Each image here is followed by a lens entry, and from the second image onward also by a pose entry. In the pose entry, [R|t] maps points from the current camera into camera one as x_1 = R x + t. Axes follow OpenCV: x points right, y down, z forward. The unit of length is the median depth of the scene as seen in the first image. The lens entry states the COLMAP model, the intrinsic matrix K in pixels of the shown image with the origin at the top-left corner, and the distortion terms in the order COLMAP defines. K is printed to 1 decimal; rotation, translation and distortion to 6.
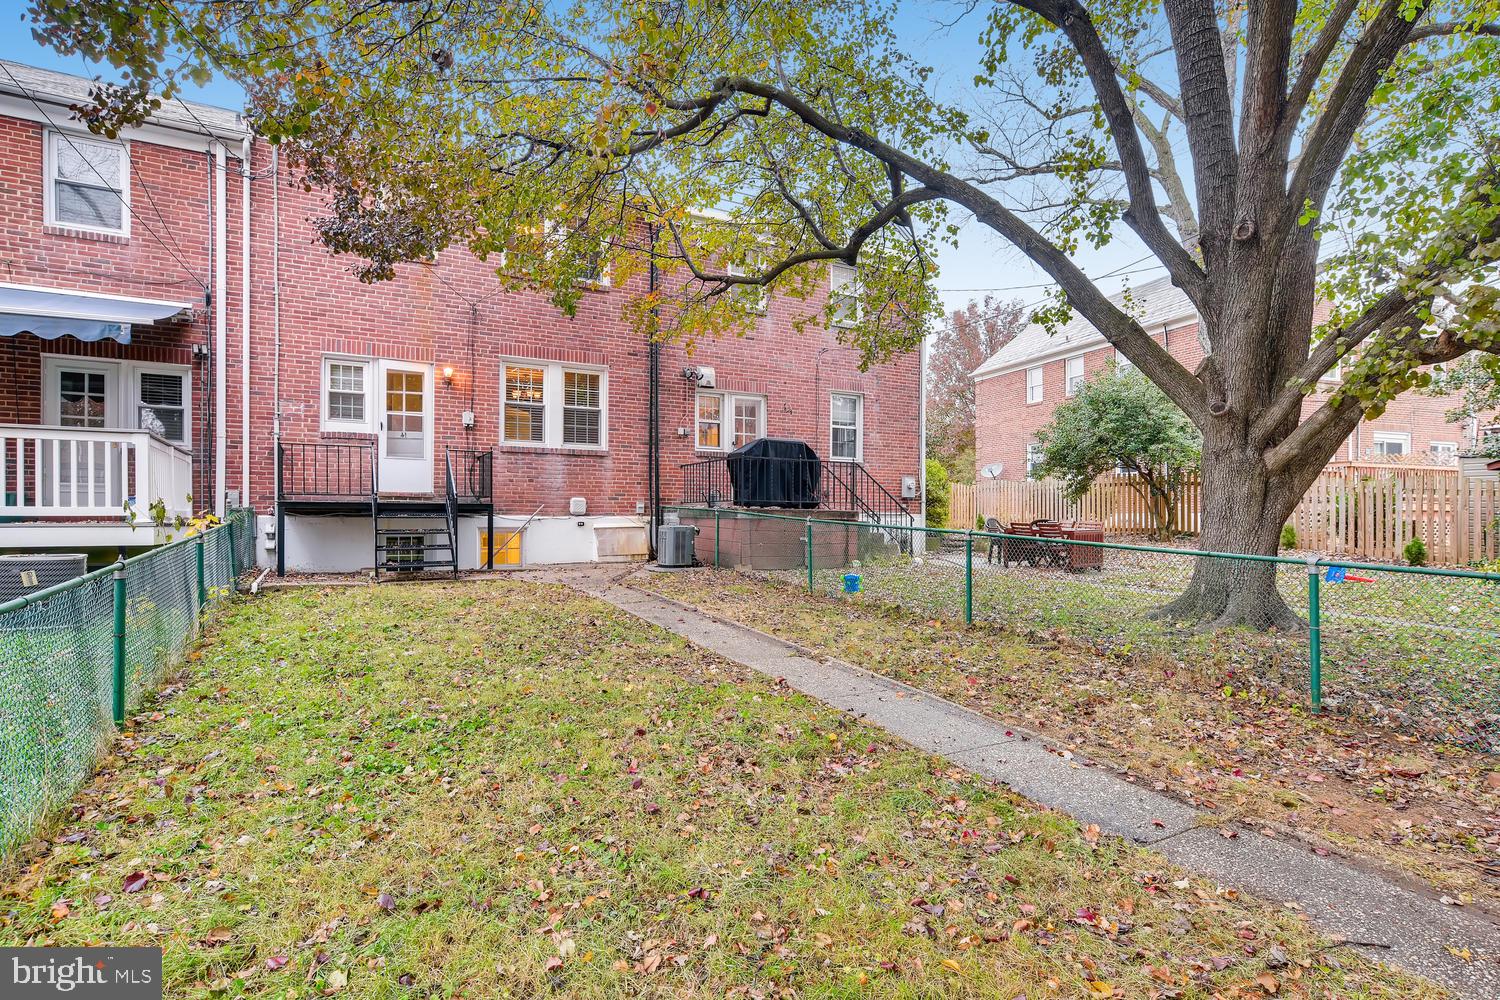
lens RADIAL K [[747.7, 0, 750.4], [0, 747.7, 505.0], [0, 0, 1]] dist [-0.002265, 0.000607]
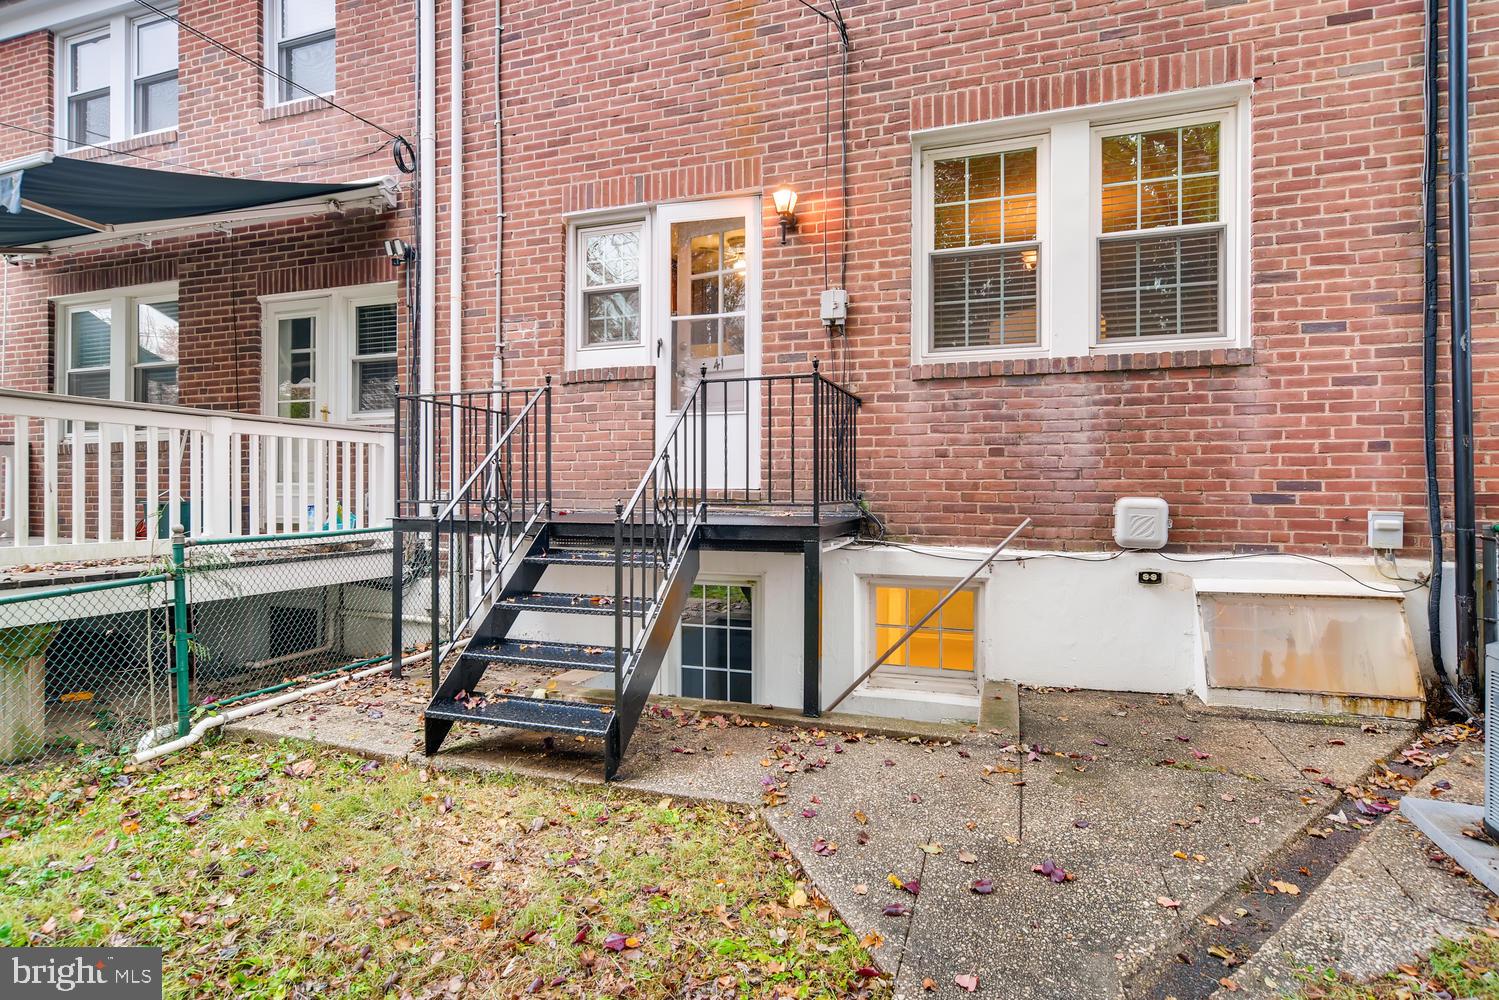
lens RADIAL K [[747.2, 0, 749.8], [0, 747.2, 493.6], [0, 0, 1]] dist [-0.002265, 0.000607]
pose [[0.647547, -0.004780, -0.762011, -0.092187], [0.006763, 0.999977, -0.000526, -0.012688], [0.761996, -0.004813, 0.647564, 0.666844]]
